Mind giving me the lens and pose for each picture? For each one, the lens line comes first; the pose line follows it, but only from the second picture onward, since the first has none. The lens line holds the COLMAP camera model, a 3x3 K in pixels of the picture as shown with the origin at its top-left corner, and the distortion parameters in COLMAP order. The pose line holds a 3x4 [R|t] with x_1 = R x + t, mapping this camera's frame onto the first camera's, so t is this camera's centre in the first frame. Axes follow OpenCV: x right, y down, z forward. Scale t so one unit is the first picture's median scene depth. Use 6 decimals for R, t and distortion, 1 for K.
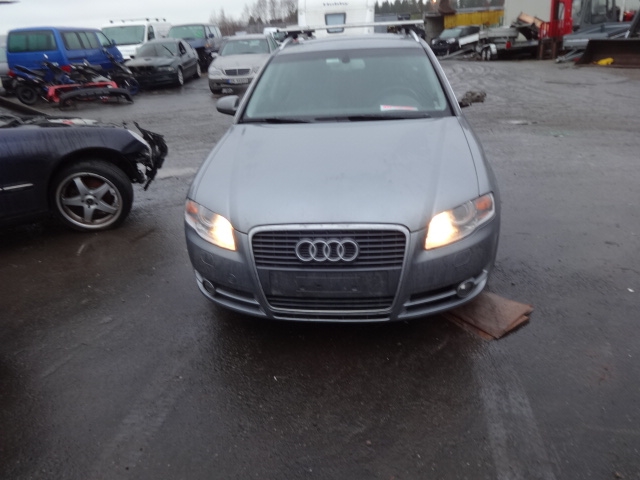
lens RADIAL K [[476.7, 0, 320.0], [0, 476.7, 240.0], [0, 0, 1]] dist [0.003984, -0.004560]
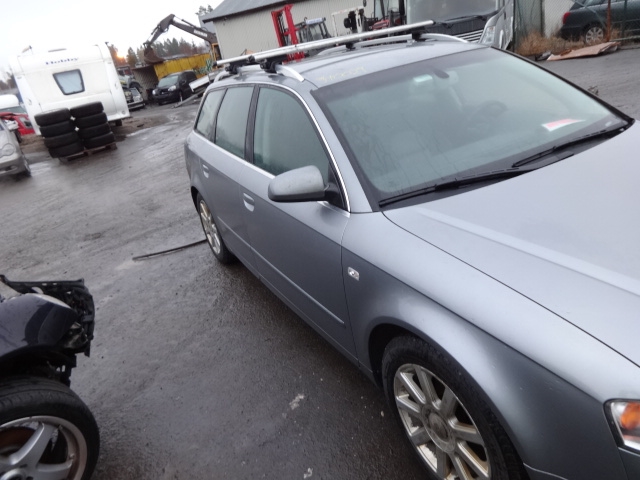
lens RADIAL K [[476.7, 0, 320.0], [0, 476.7, 240.0], [0, 0, 1]] dist [0.003984, -0.004560]
pose [[0.810944, -0.307407, 0.497867, -0.075063], [0.351116, 0.936311, 0.006213, -0.036045], [-0.468068, 0.169771, 0.867231, 0.087182]]
